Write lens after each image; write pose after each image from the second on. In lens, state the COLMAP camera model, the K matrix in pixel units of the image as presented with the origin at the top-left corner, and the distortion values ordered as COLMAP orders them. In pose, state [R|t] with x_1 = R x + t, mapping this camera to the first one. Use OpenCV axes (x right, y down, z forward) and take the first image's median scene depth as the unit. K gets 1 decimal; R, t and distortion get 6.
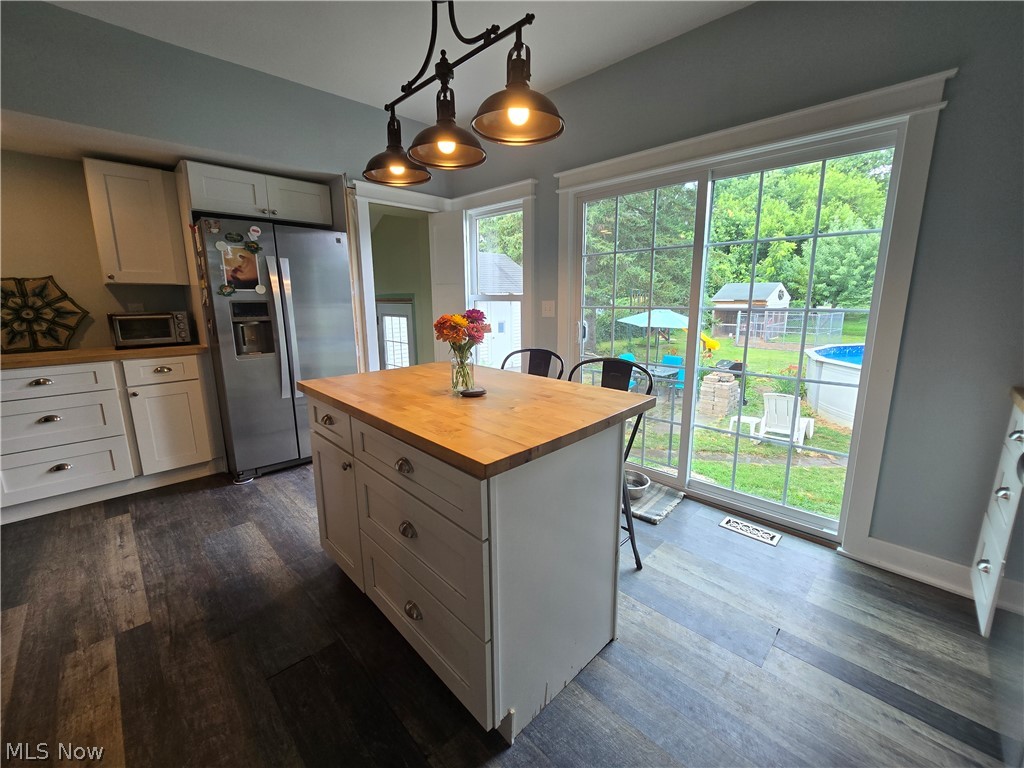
lens RADIAL K [[420.5, 0, 515.4], [0, 420.5, 377.7], [0, 0, 1]] dist [-0.004936, 0.001102]
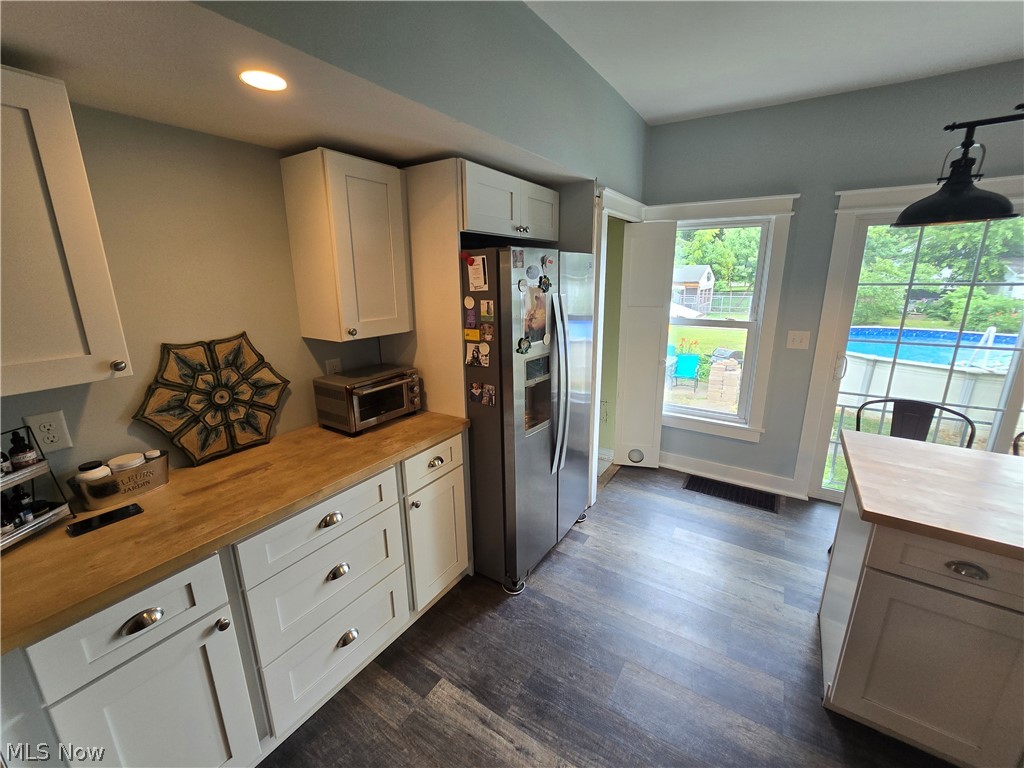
lens RADIAL K [[420.5, 0, 515.5], [0, 420.5, 378.4], [0, 0, 1]] dist [-0.004936, 0.001102]
pose [[0.977340, -0.054982, 0.204409, -0.826883], [0.043856, 0.997320, 0.058569, -0.189560], [-0.207081, -0.048278, 0.977132, 0.284336]]
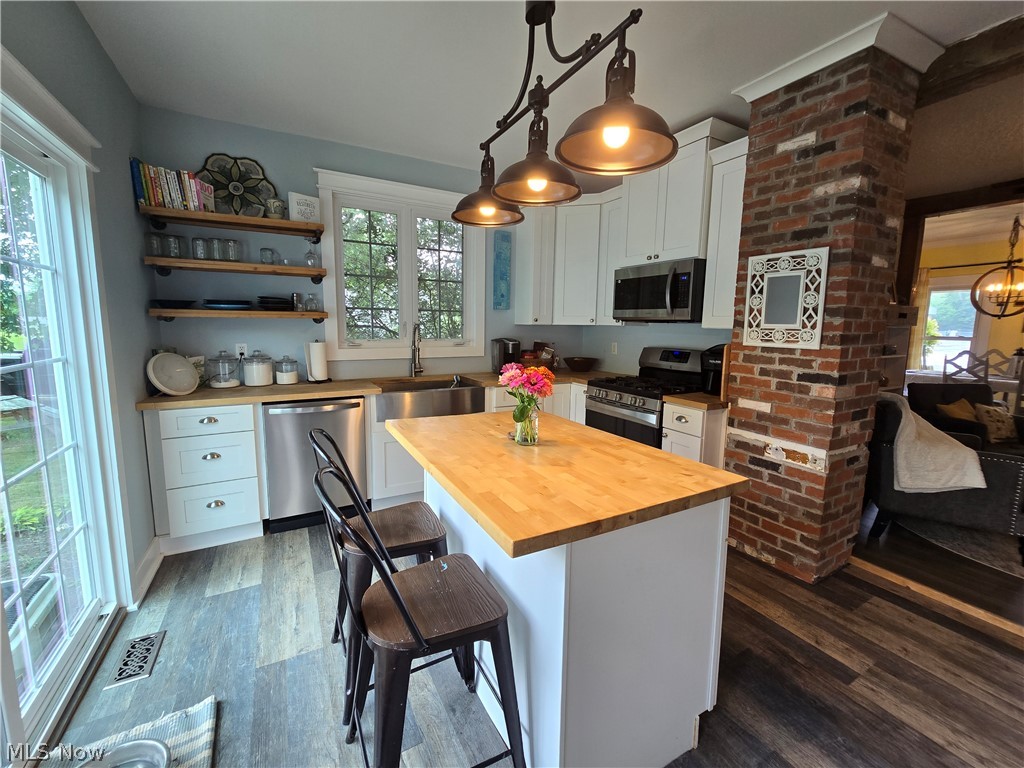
lens RADIAL K [[420.5, 0, 515.2], [0, 420.5, 379.3], [0, 0, 1]] dist [-0.004936, 0.001102]
pose [[-0.960959, -0.045827, 0.272870, -0.219001], [0.042964, 0.949514, 0.310770, -0.252676], [-0.273336, 0.310360, -0.910475, 1.122741]]
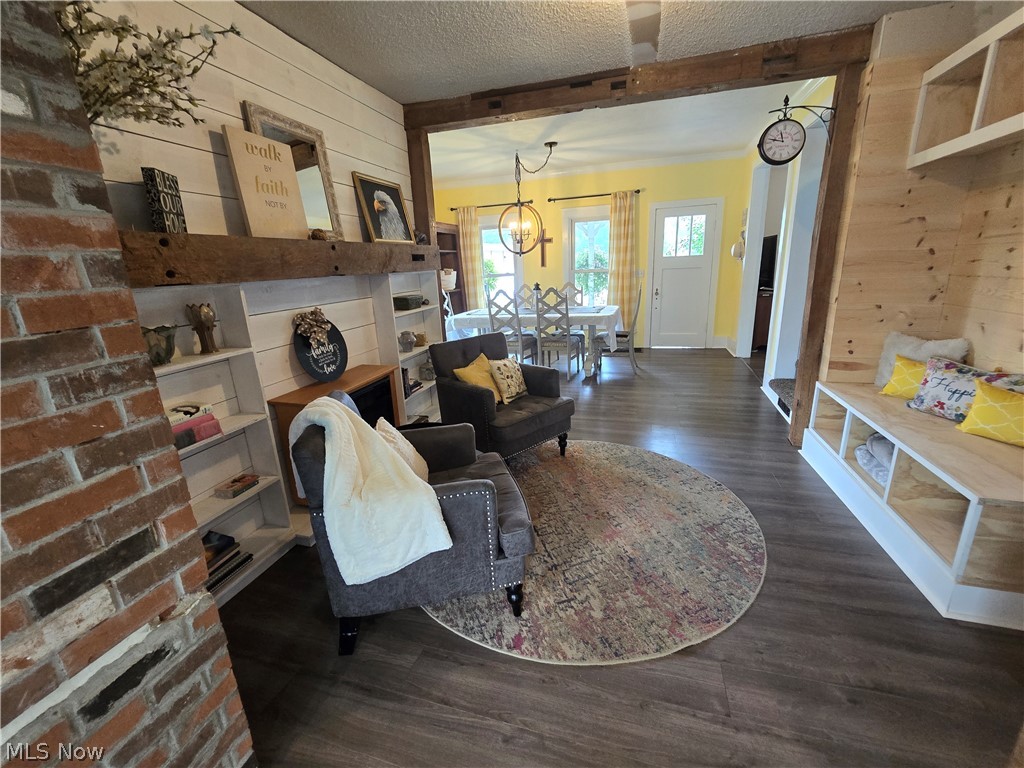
lens RADIAL K [[420.5, 0, 514.7], [0, 420.5, 379.4], [0, 0, 1]] dist [-0.004936, 0.001102]
pose [[-0.883074, 0.166389, -0.438742, -0.781027], [-0.042270, 0.903009, 0.427537, -0.157770], [0.467325, 0.396092, -0.790391, 0.535610]]
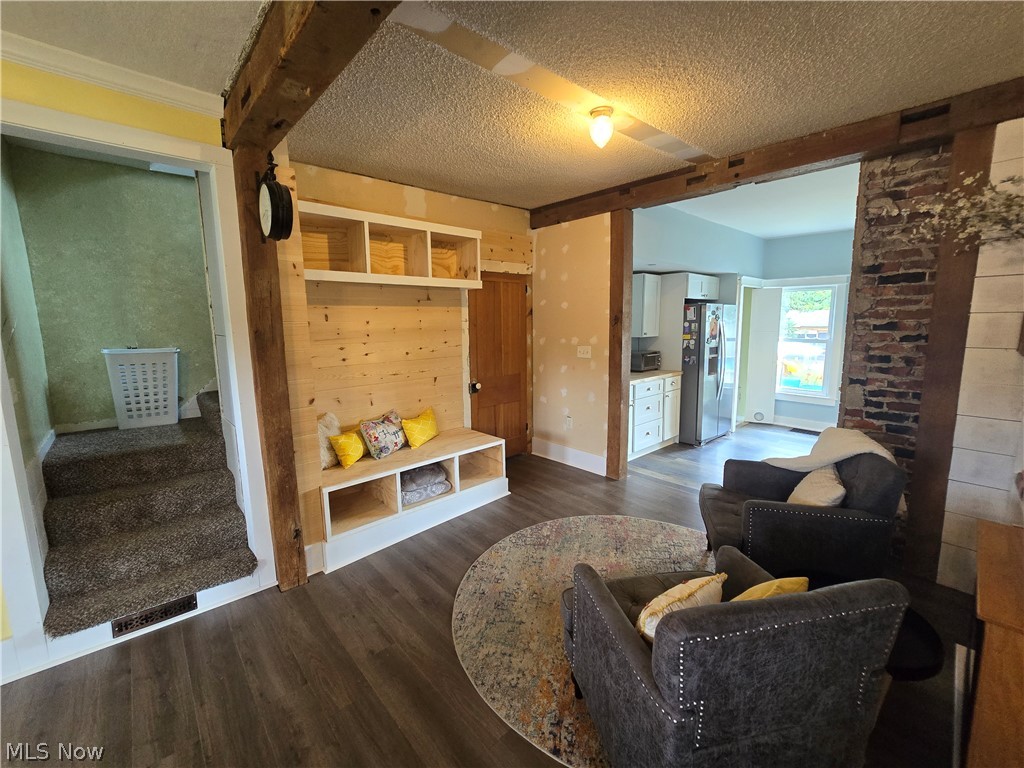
lens RADIAL K [[420.5, 0, 515.5], [0, 420.5, 377.9], [0, 0, 1]] dist [-0.004936, 0.001102]
pose [[0.998937, 0.000755, -0.046088, -1.418922], [-0.003251, 0.998530, -0.054104, 0.059169], [0.045979, 0.054196, 0.997471, -0.866815]]
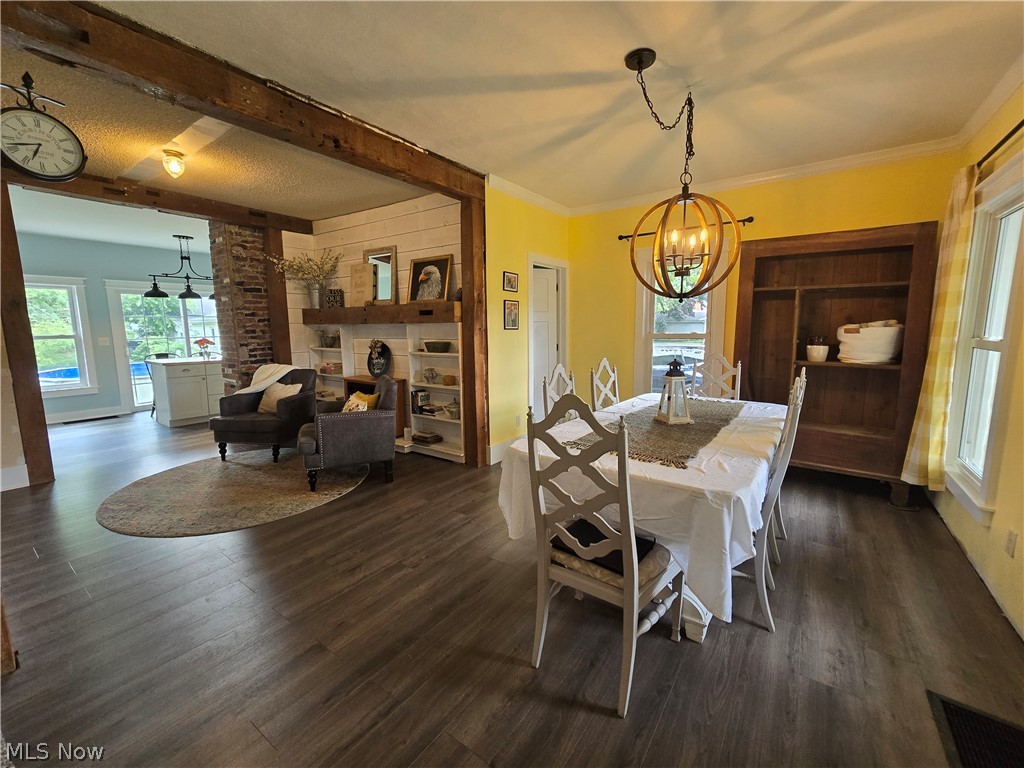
lens RADIAL K [[420.5, 0, 513.8], [0, 420.5, 380.4], [0, 0, 1]] dist [-0.004936, 0.001102]
pose [[-0.163669, -0.123723, 0.978726, -2.619640], [0.197119, 0.967996, 0.155330, 0.107418], [-0.966621, 0.218348, -0.134042, -0.687797]]
